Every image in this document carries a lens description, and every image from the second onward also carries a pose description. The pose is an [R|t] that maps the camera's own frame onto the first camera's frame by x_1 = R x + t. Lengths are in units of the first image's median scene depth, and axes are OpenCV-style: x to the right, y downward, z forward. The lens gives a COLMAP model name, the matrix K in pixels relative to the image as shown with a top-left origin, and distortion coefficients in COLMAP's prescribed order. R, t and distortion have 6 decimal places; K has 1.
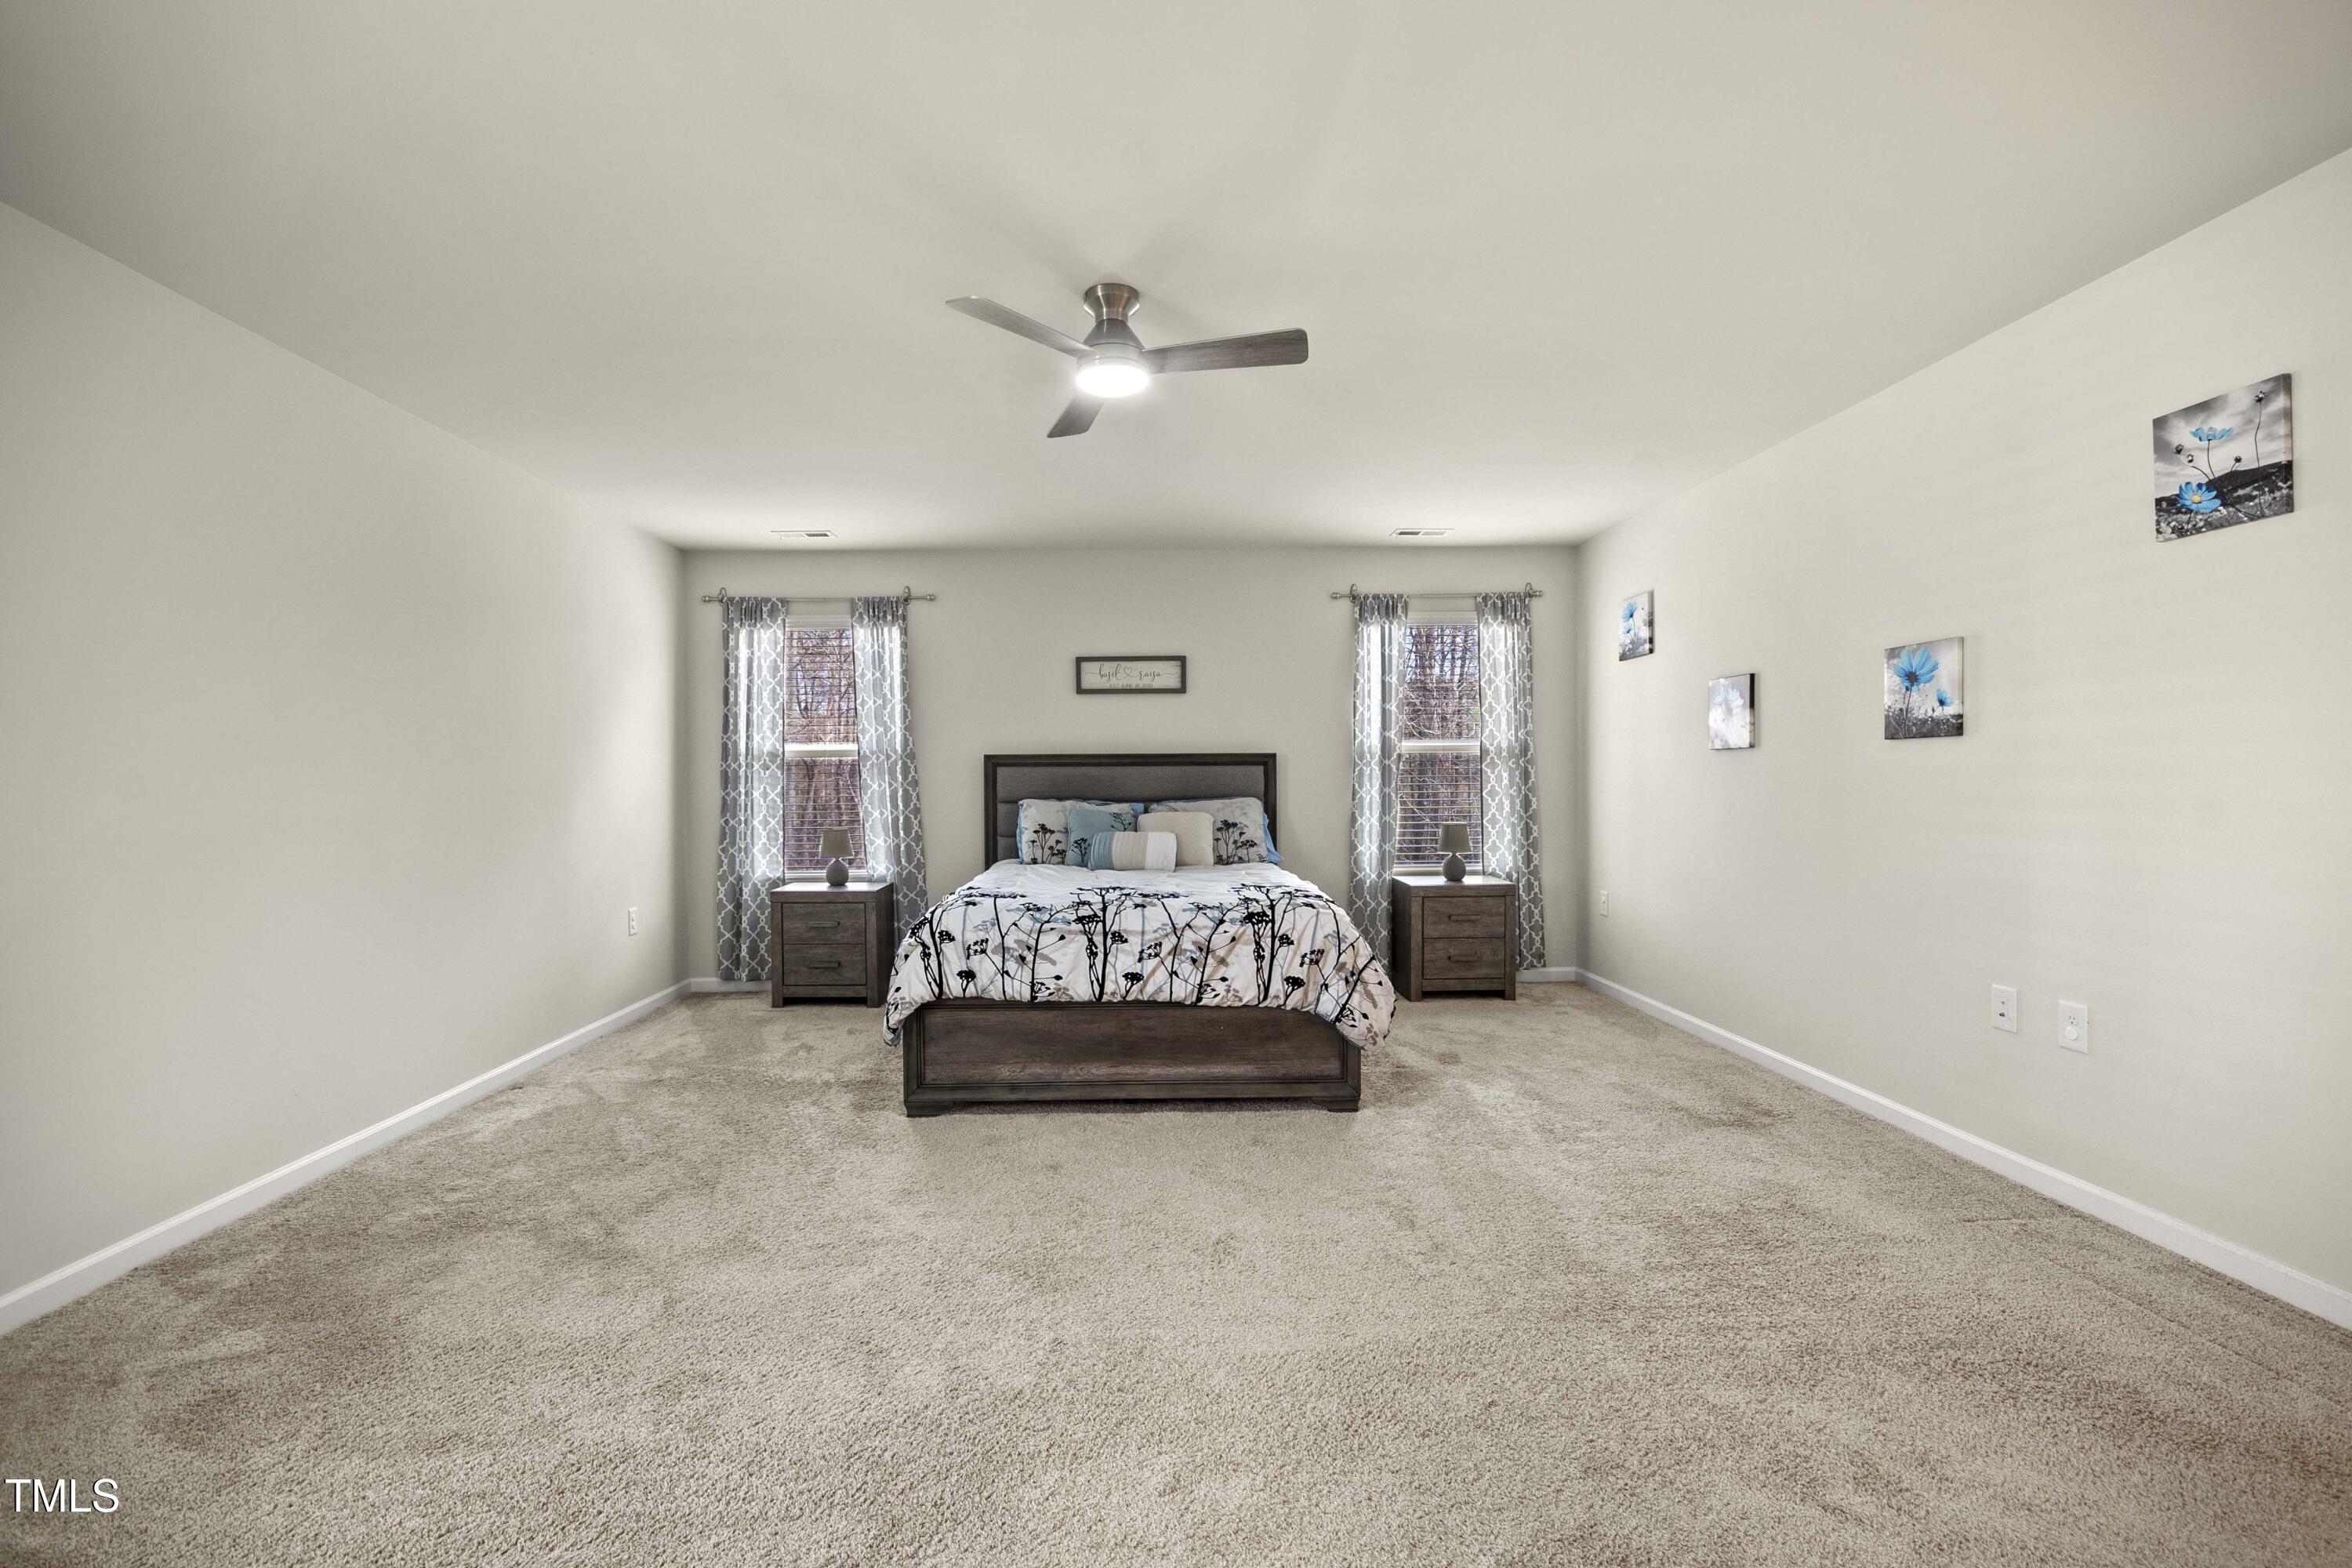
lens RADIAL K [[1038.0, 0, 1173.5], [0, 1038.0, 780.0], [0, 0, 1]] dist [0.005432, -0.004088]
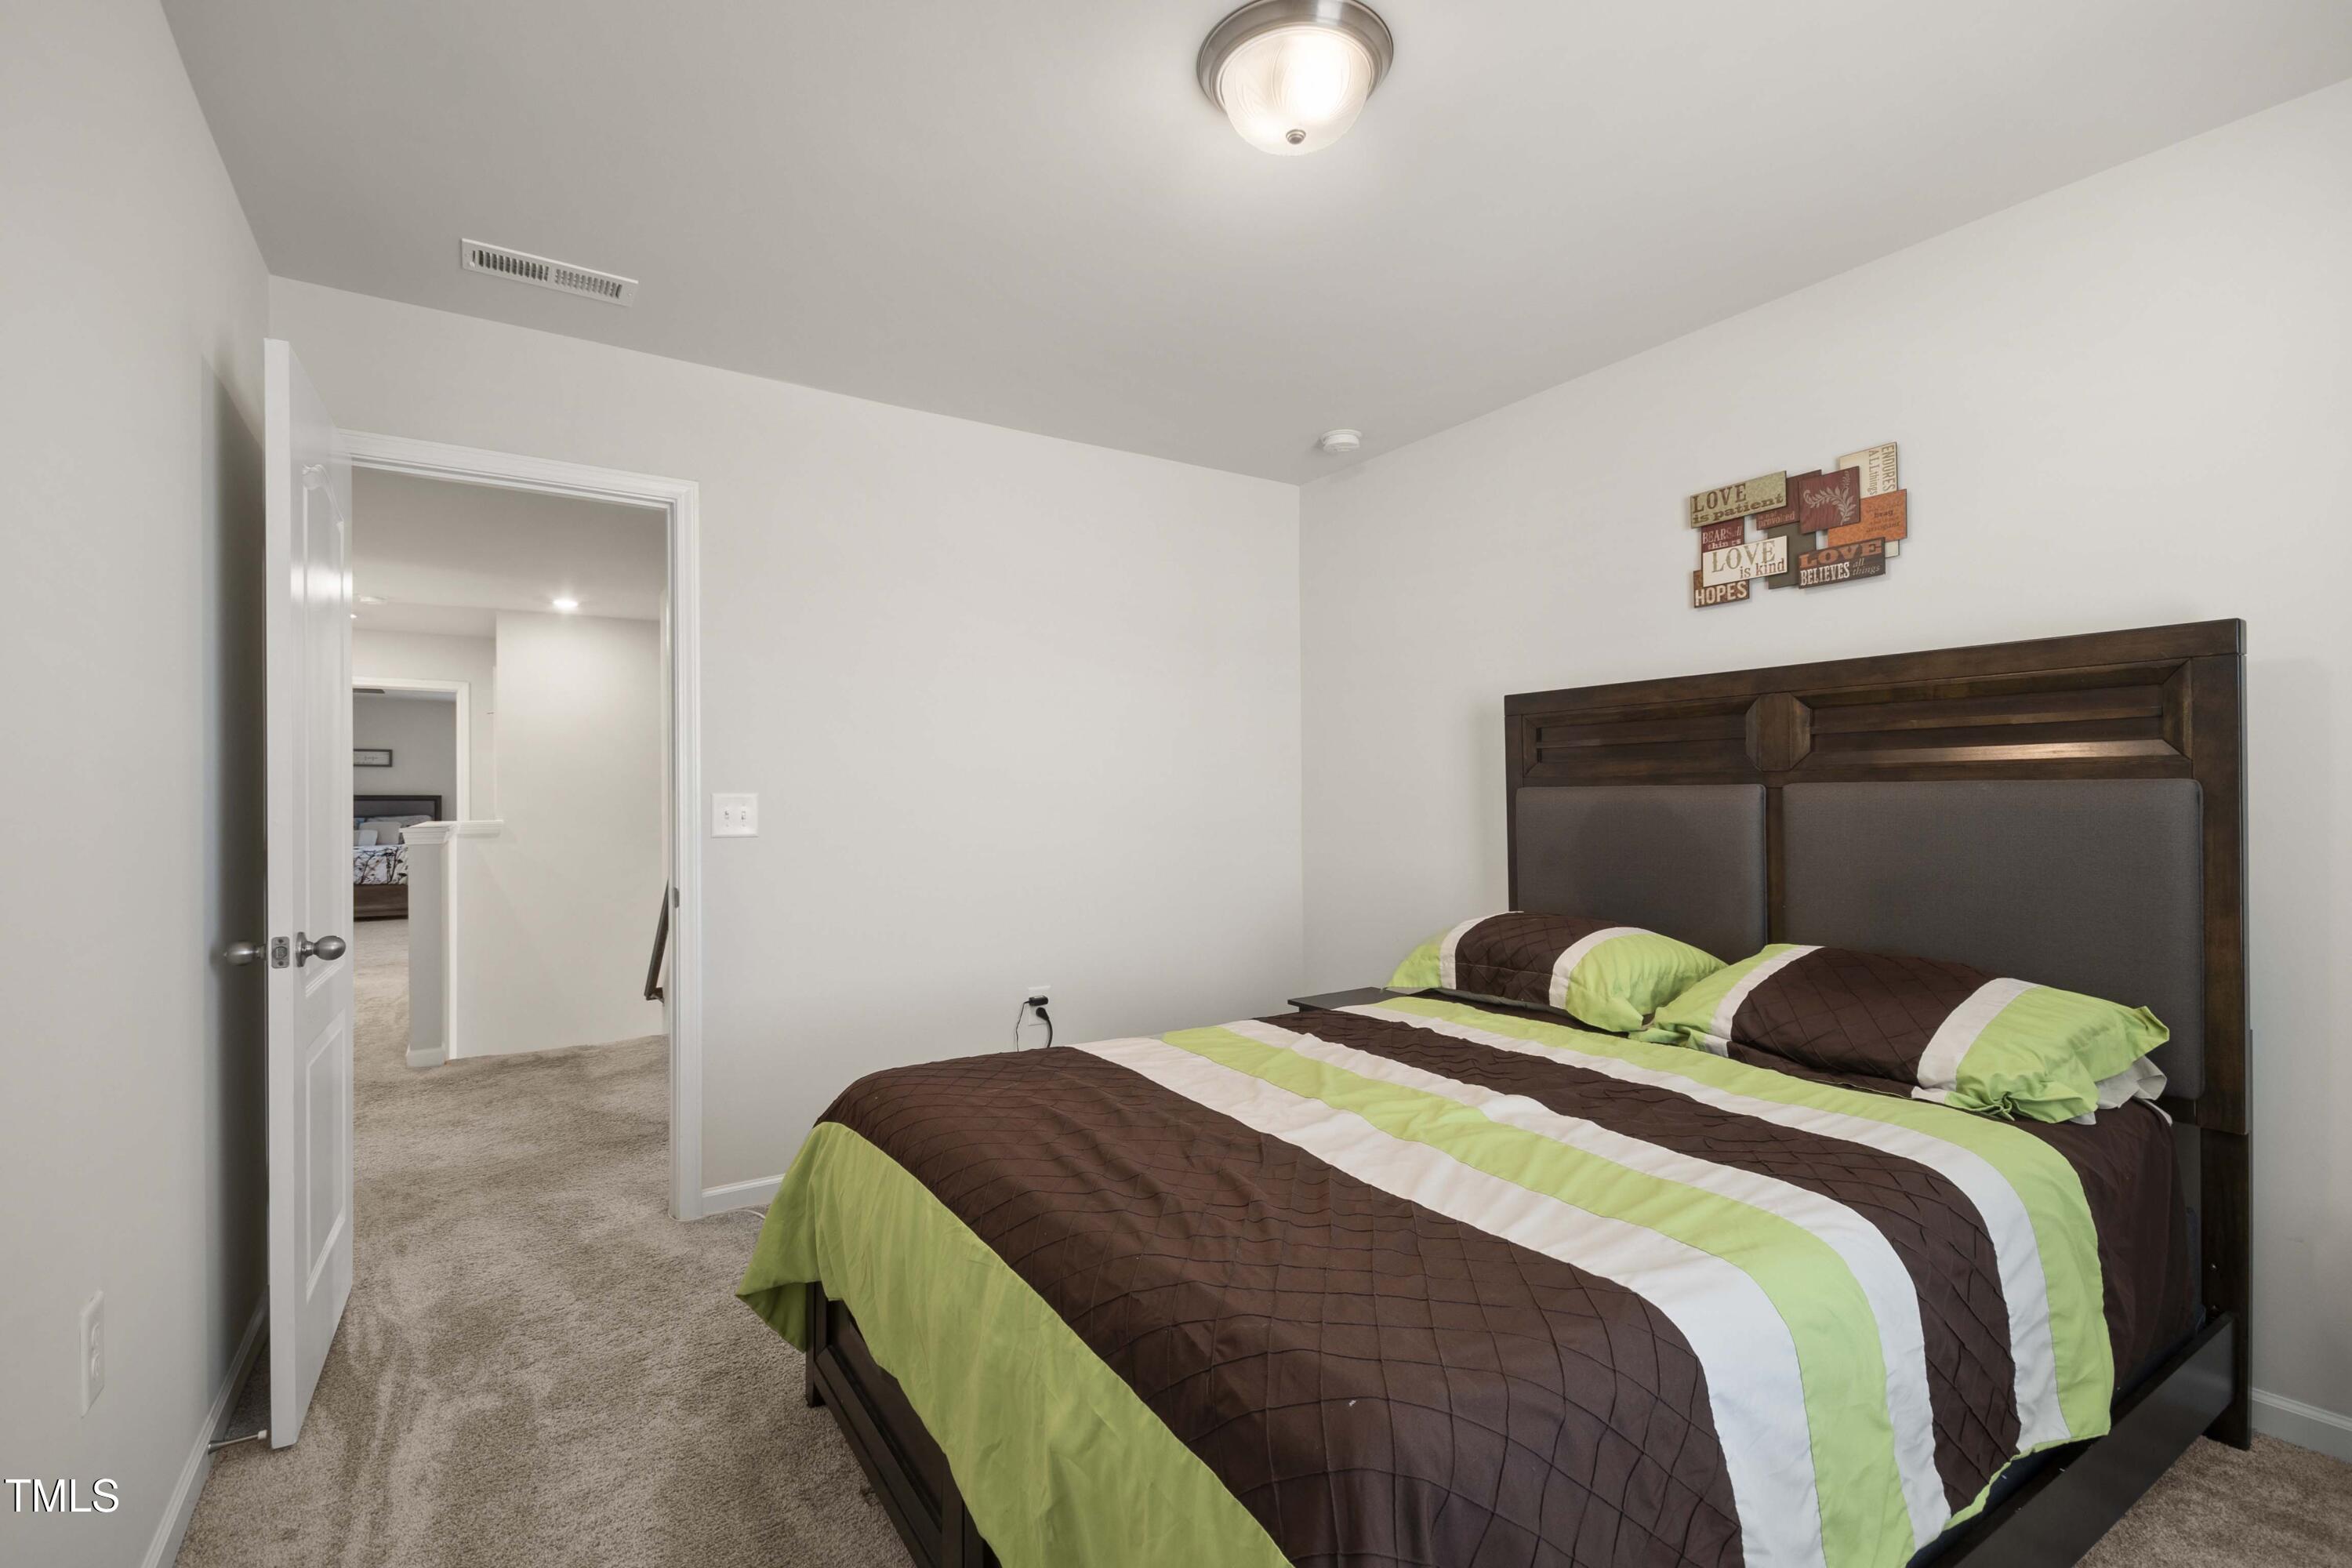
lens RADIAL K [[1038.0, 0, 1174.5], [0, 1038.0, 793.7], [0, 0, 1]] dist [0.005432, -0.004088]
pose [[0.861196, 0.003955, 0.508258, 0.500699], [0.000707, 0.999959, -0.008979, -0.012510], [-0.508273, 0.008093, 0.861158, -2.684097]]
